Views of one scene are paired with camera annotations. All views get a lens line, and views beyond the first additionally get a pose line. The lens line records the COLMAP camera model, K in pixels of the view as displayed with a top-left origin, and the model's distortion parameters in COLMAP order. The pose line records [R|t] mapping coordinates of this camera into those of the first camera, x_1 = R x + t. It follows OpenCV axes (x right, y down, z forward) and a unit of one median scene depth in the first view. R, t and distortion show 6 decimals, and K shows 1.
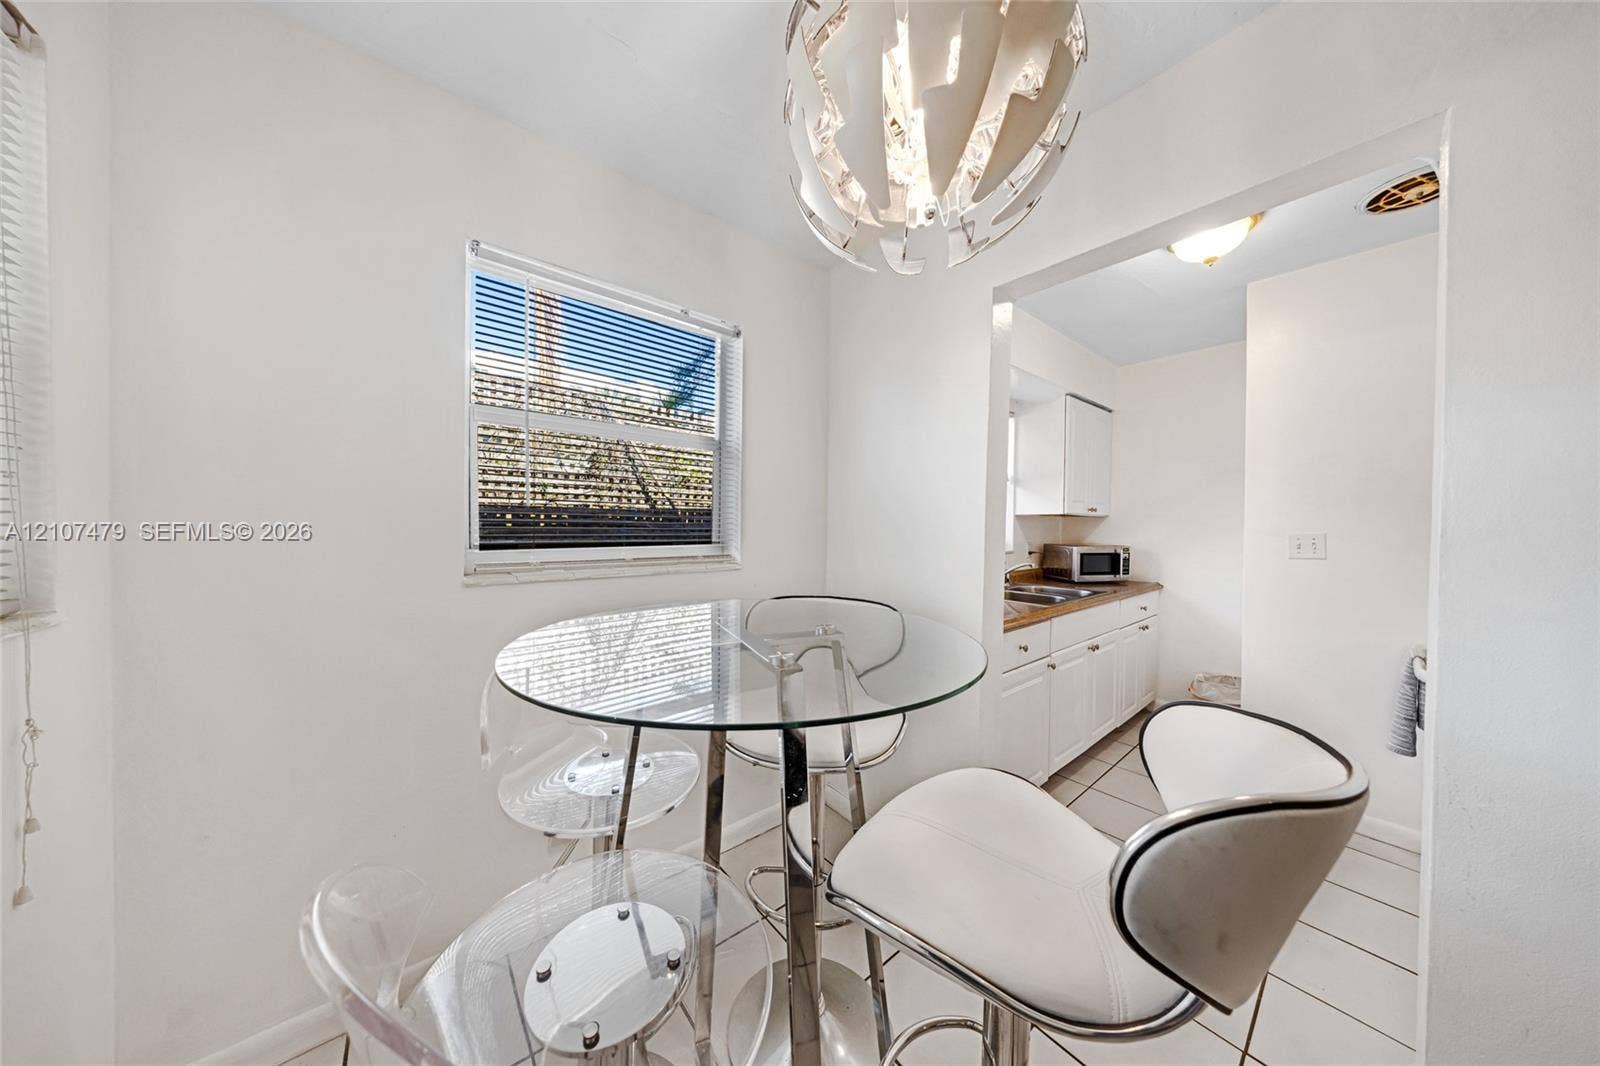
lens RADIAL K [[472.1, 0, 789.0], [0, 472.1, 525.5], [0, 0, 1]] dist [-0.007622, 0.001019]
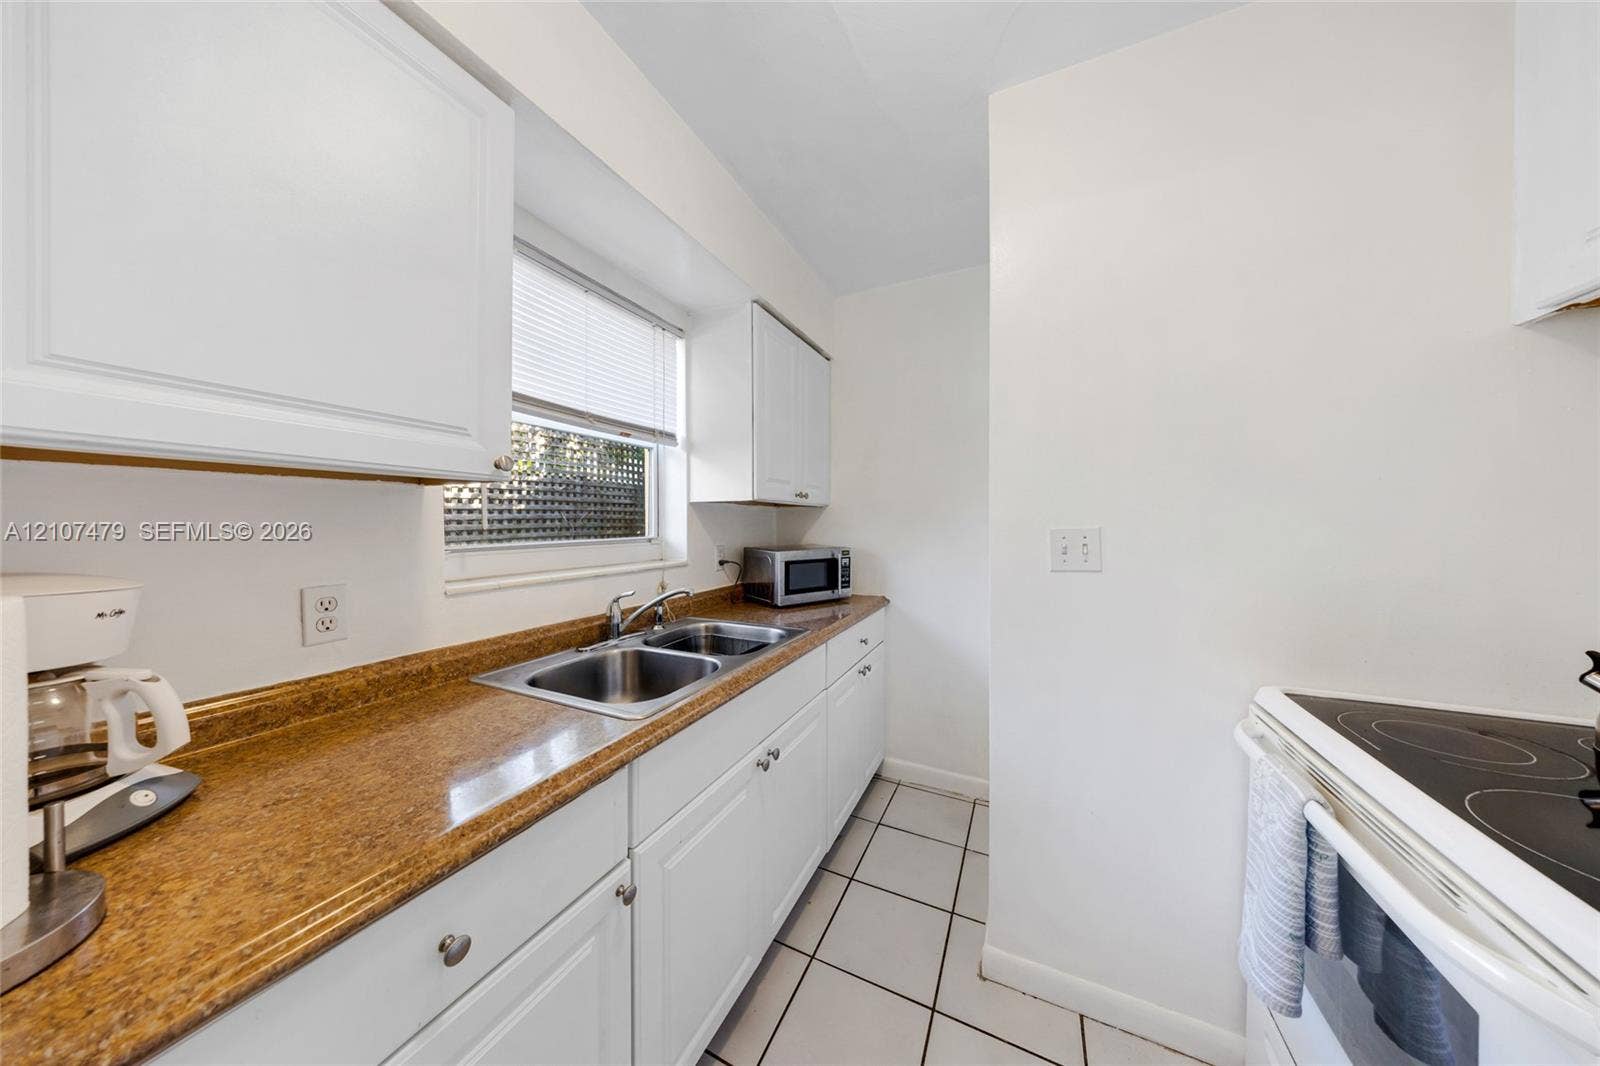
lens RADIAL K [[472.1, 0, 804.1], [0, 472.1, 528.2], [0, 0, 1]] dist [-0.007622, 0.001019]
pose [[0.896465, -0.016594, 0.442804, 0.350797], [0.011597, 0.999835, 0.013990, 0.004190], [-0.442963, -0.007406, 0.896509, 0.398346]]
